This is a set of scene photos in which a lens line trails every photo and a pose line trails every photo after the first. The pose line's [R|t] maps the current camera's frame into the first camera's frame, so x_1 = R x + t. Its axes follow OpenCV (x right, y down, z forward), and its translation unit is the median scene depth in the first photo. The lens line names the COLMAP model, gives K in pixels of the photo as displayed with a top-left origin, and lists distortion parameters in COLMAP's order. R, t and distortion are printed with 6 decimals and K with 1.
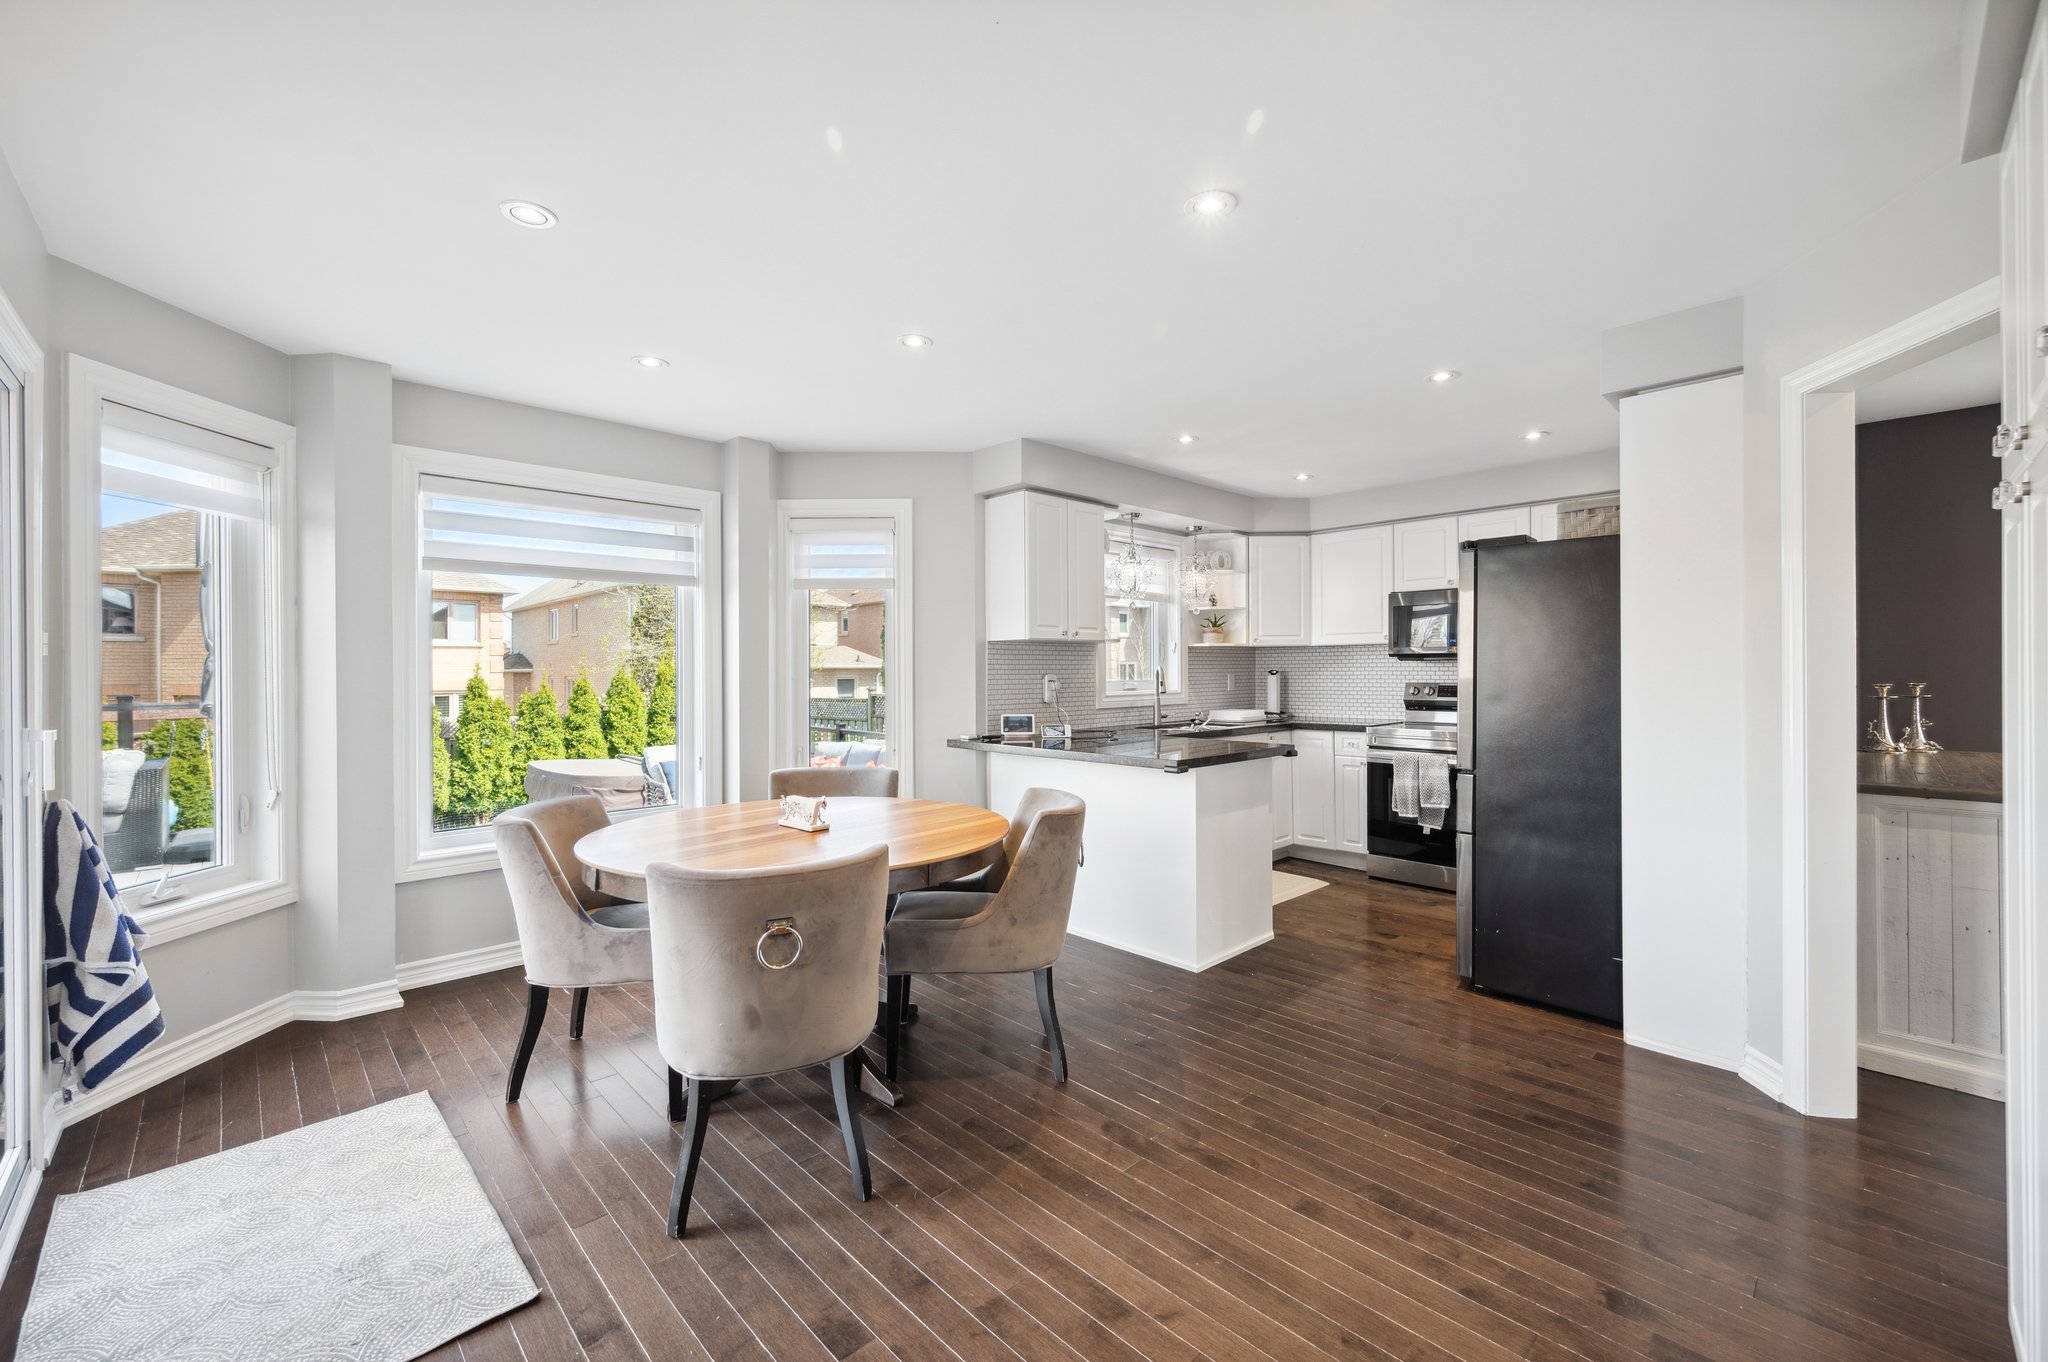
lens RADIAL K [[822.0, 0, 1009.5], [0, 822.0, 666.7], [0, 0, 1]] dist [-0.000367, -0.000063]
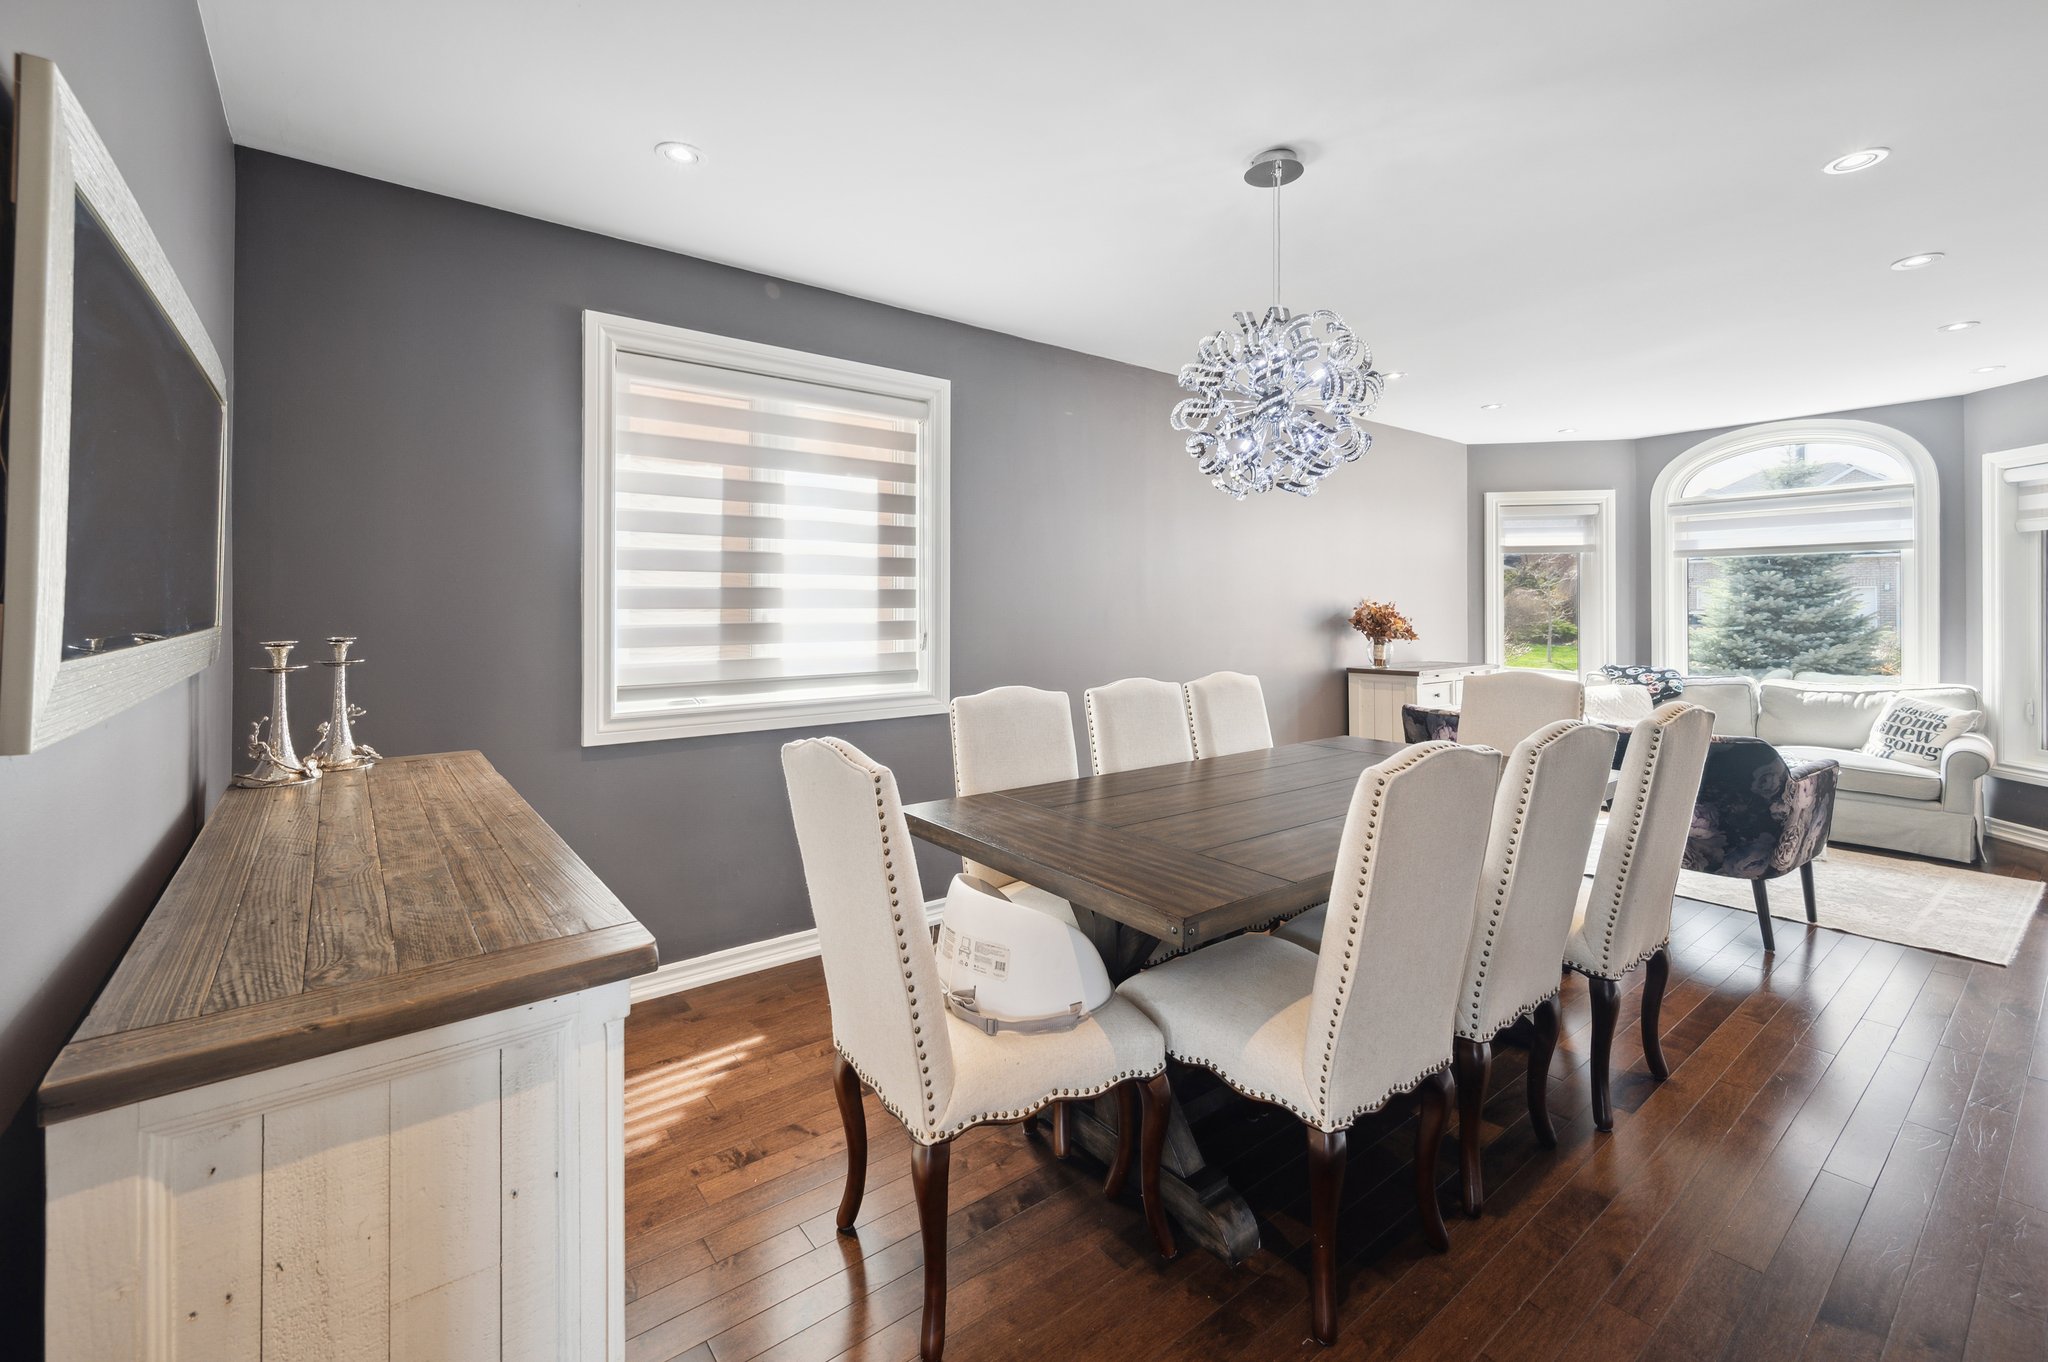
lens RADIAL K [[860.9, 0, 1011.4], [0, 860.9, 606.1], [0, 0, 1]] dist [-0.000394, 0.000047]
pose [[0.101314, 0.007513, 0.994826, 0.508359], [-0.001822, 0.999971, -0.007367, 0.002960], [-0.994853, -0.001066, 0.101324, 0.438907]]
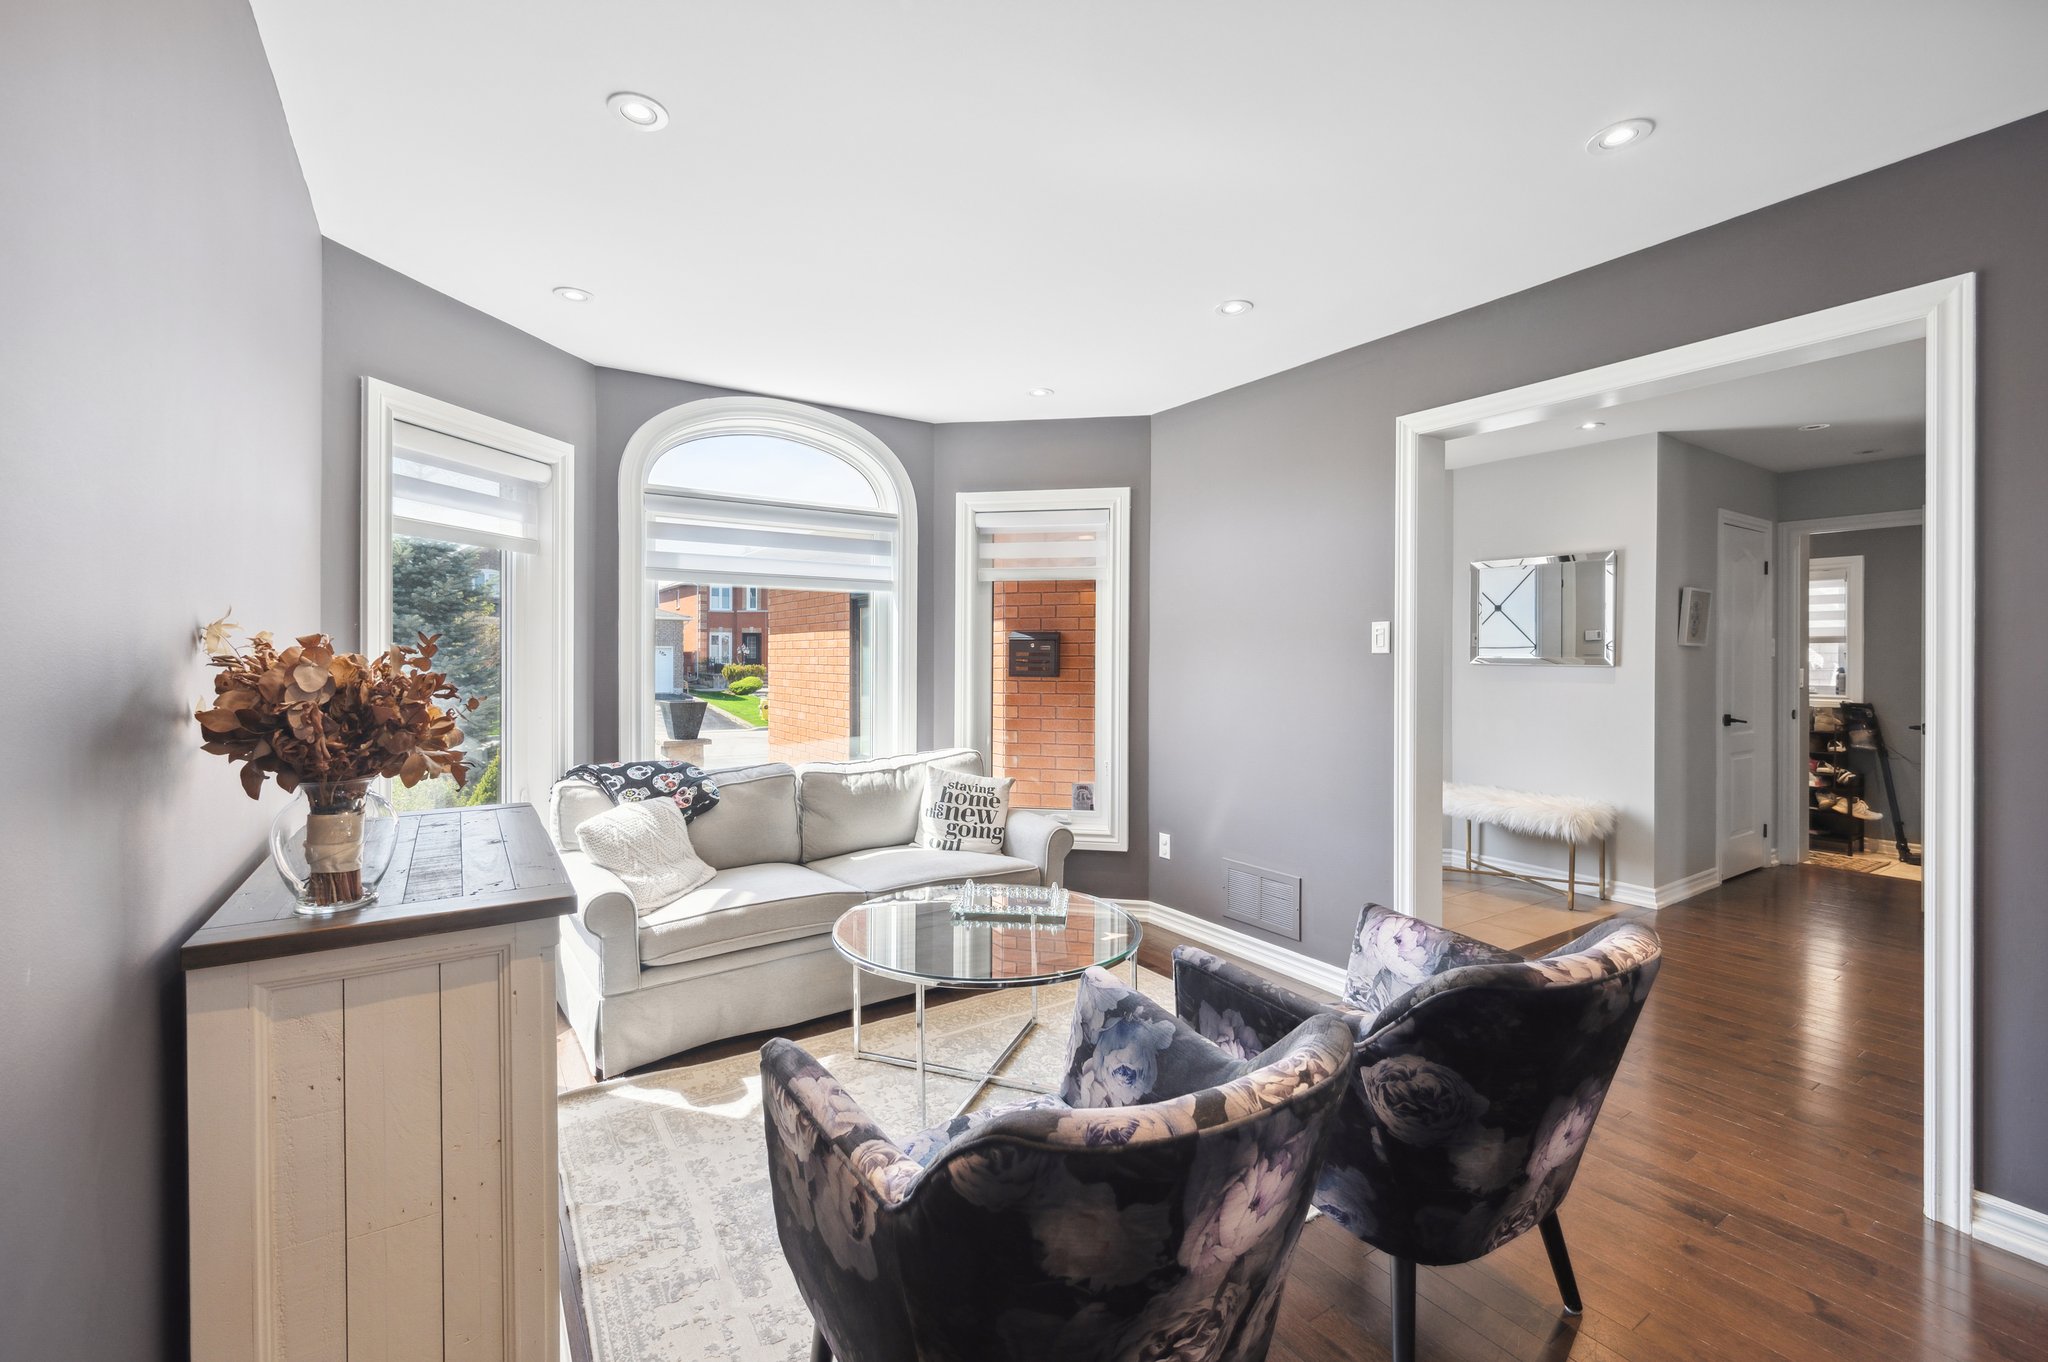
lens RADIAL K [[860.0, 0, 1000.0], [0, 860.0, 668.1], [0, 0, 1]] dist [0.000682, -0.000001]
pose [[-0.983070, -0.000043, 0.183228, 1.505236], [0.001011, 0.999983, 0.005660, -0.002693], [-0.183226, 0.005749, -0.983054, 0.289453]]
